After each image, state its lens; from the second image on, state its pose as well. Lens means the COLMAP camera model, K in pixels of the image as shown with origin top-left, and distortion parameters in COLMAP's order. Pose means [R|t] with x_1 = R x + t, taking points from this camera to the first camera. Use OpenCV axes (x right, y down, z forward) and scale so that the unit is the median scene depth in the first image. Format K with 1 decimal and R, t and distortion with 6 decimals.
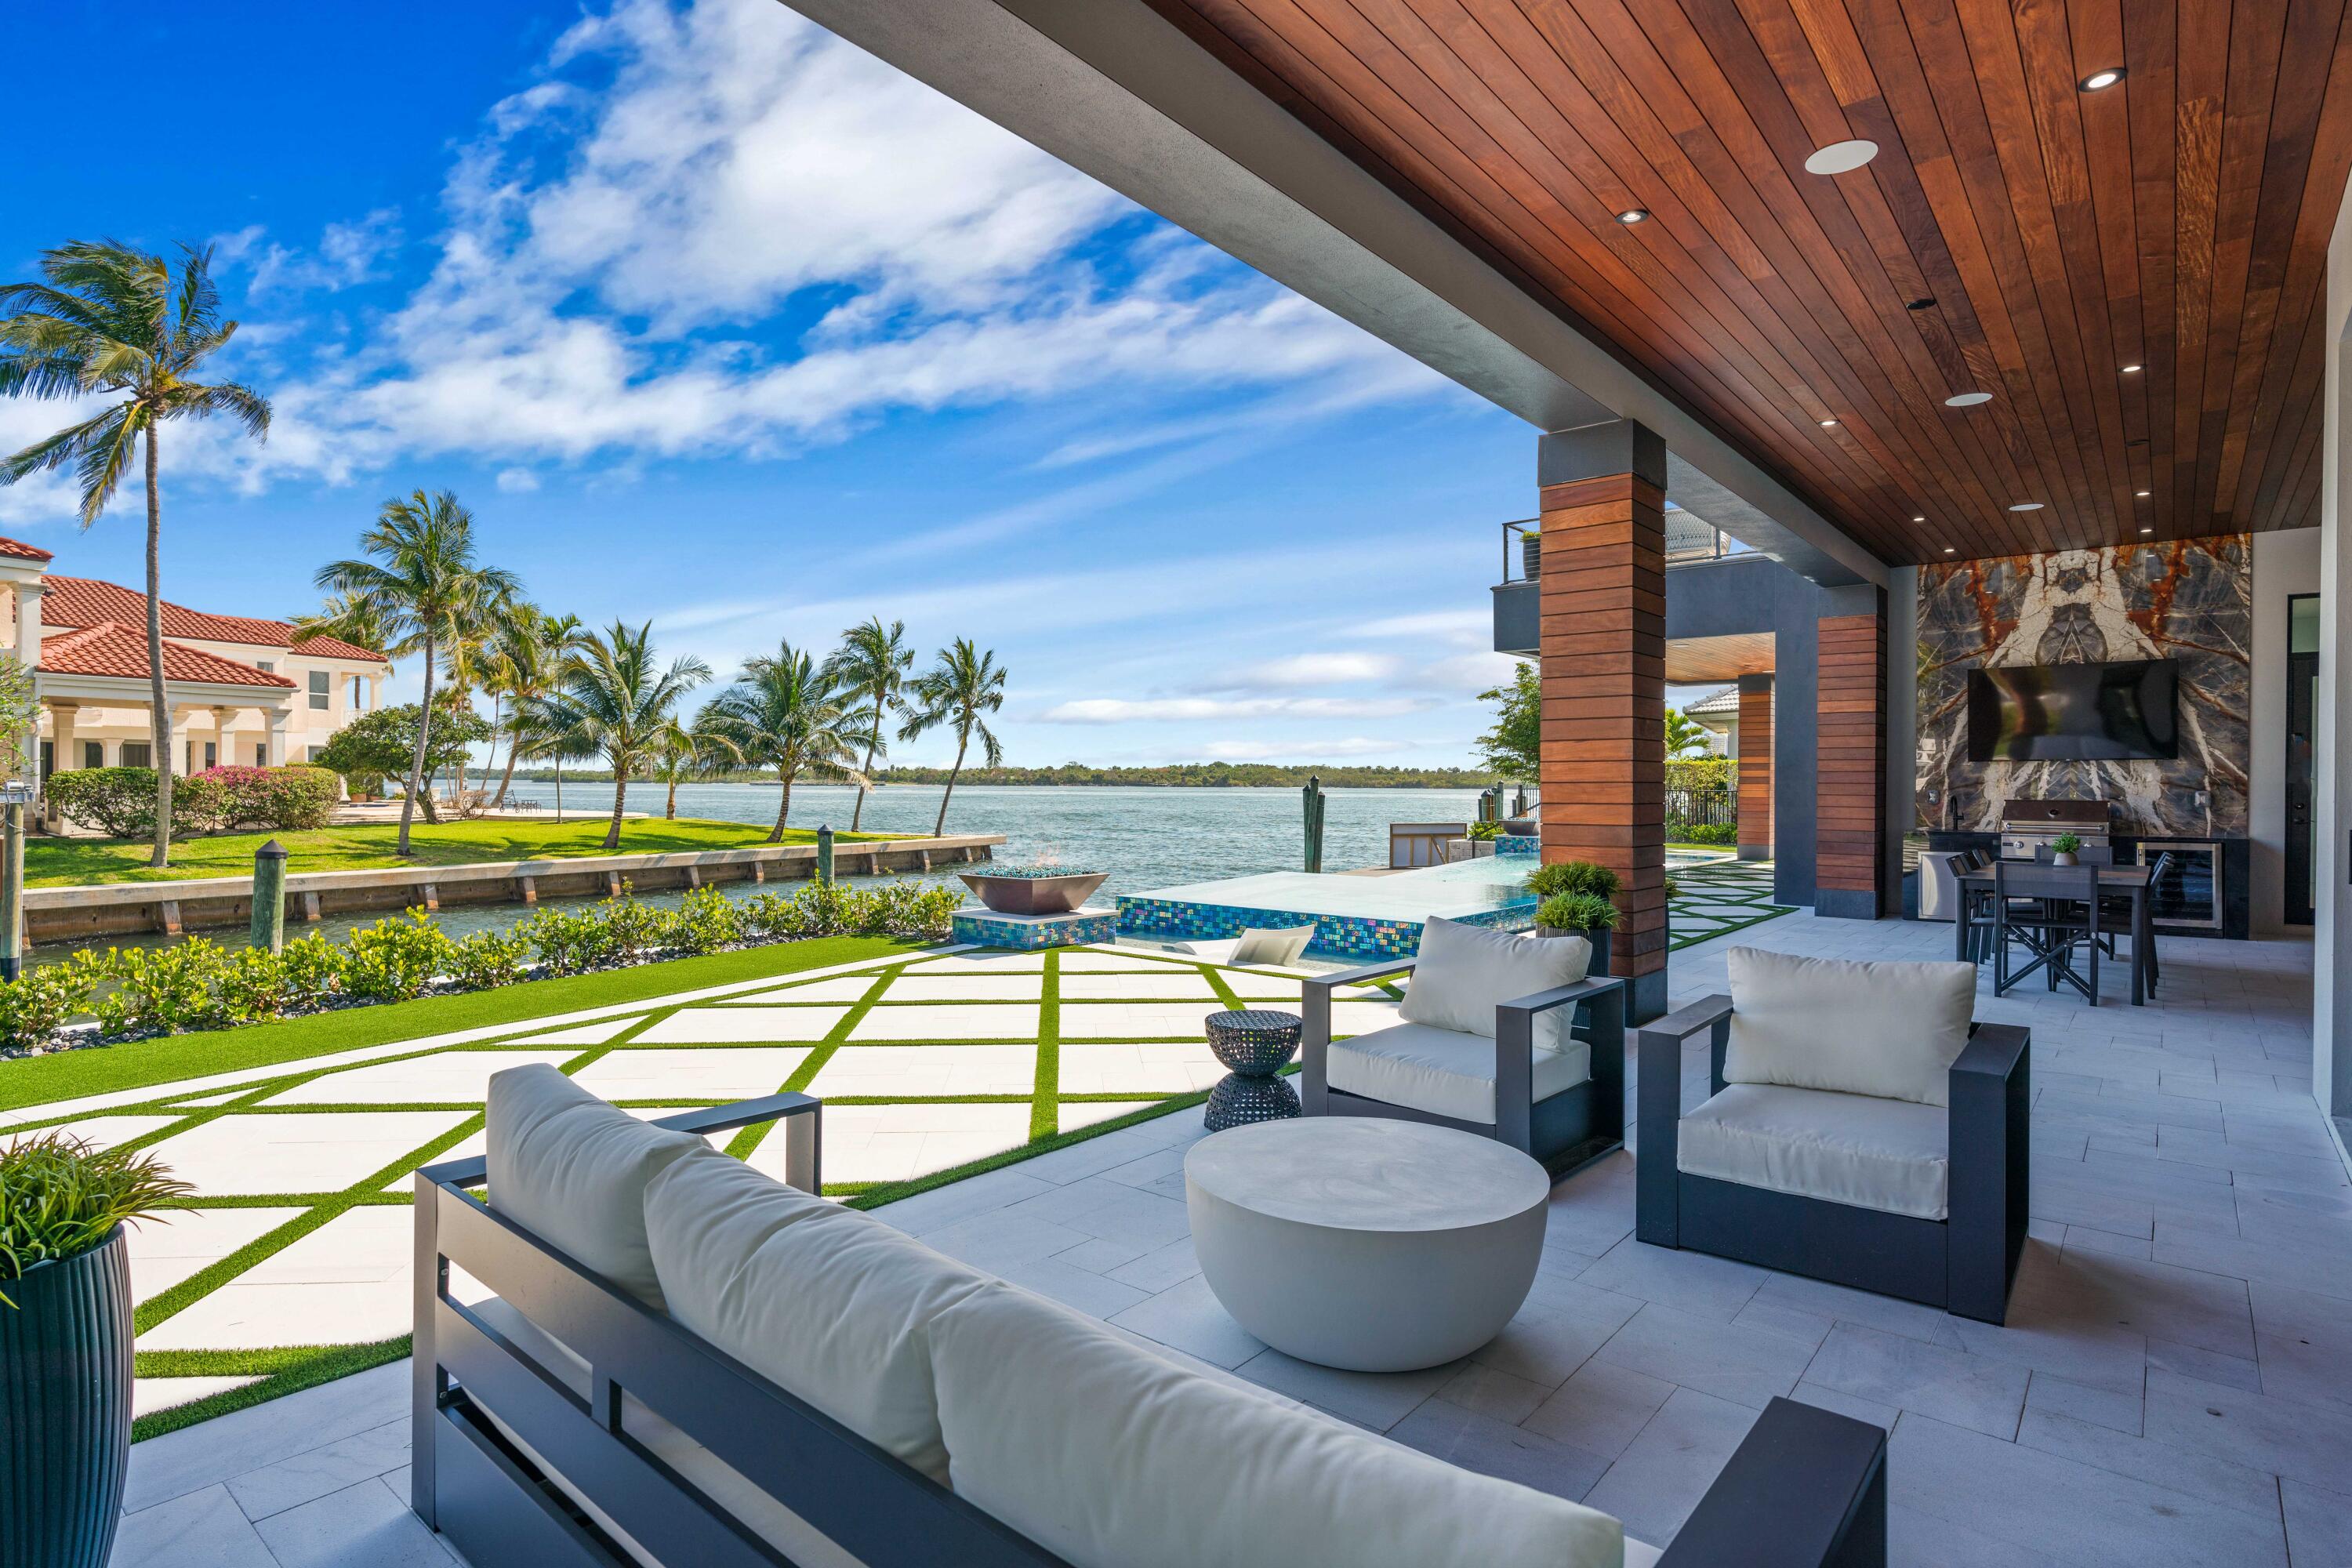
lens RADIAL K [[1220.6, 0, 1176.0], [0, 1220.6, 784.0], [0, 0, 1]] dist [0.011682, 0.000285]
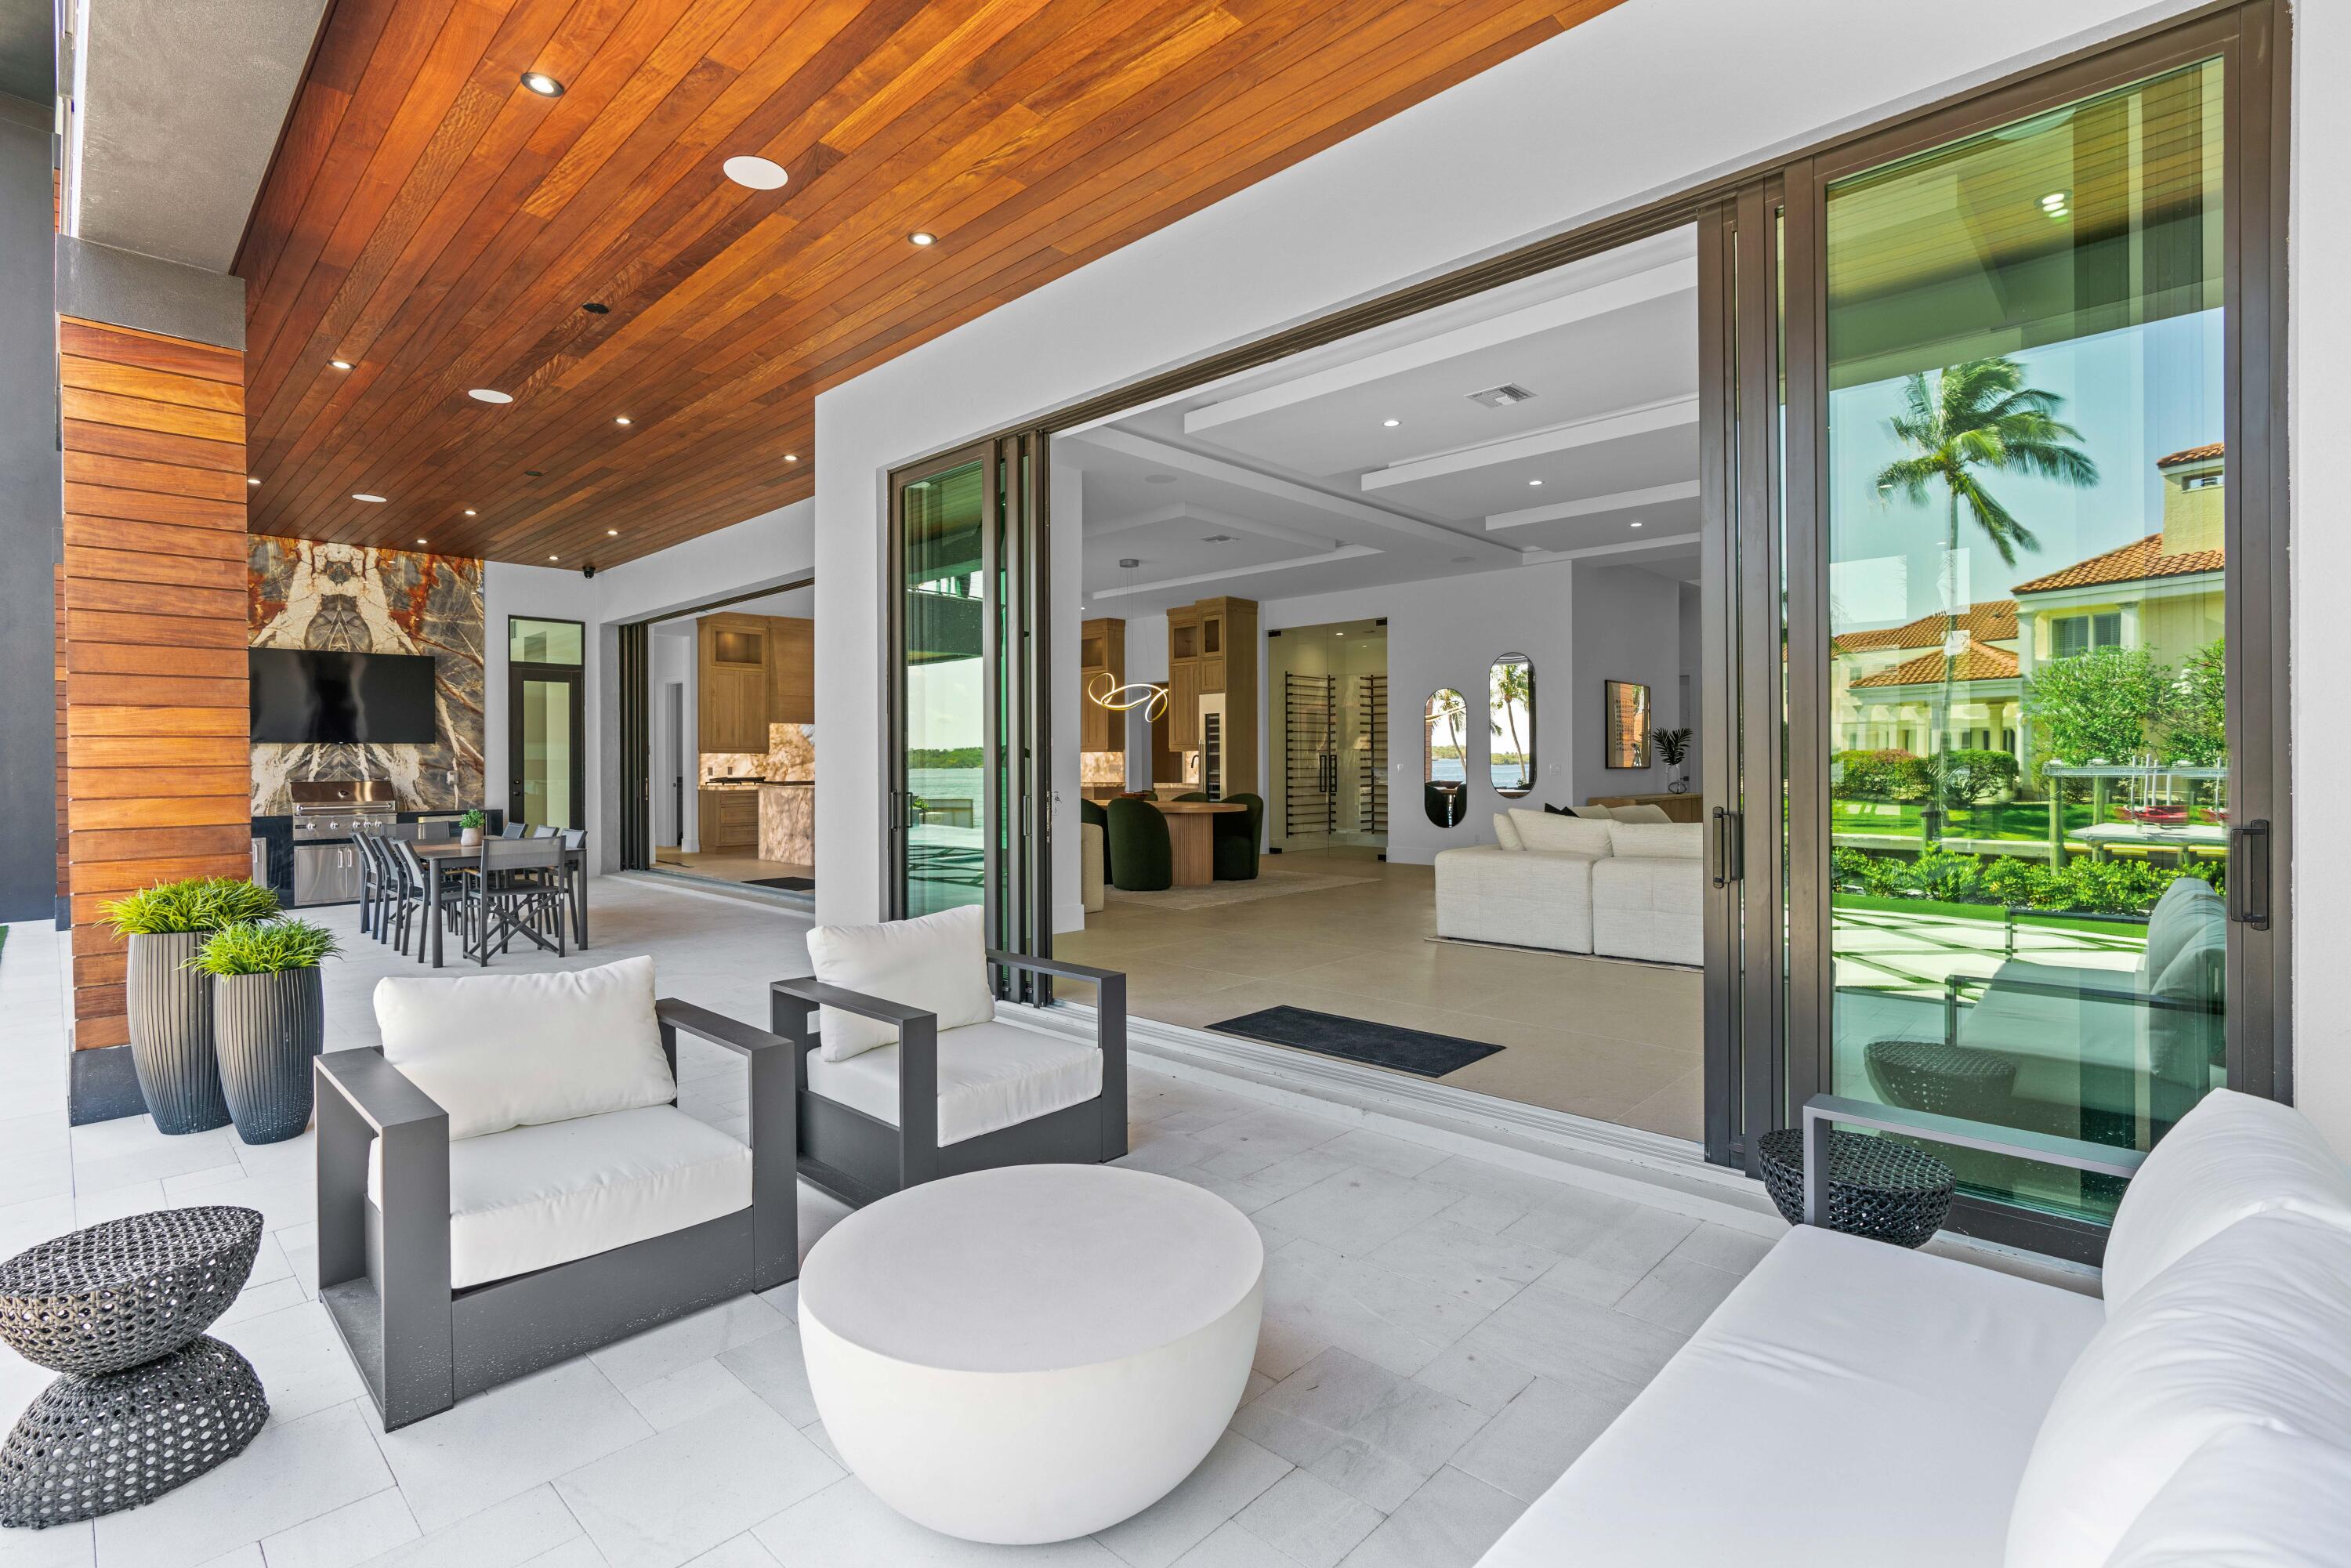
lens RADIAL K [[1081.8, 0, 1170.4], [0, 1081.8, 765.1], [0, 0, 1]] dist [-0.004346, -0.000444]
pose [[0.076858, -0.006634, 0.997020, -0.057375], [0.007257, 0.999955, 0.006094, -0.000440], [-0.997016, 0.006767, 0.076903, 0.091126]]
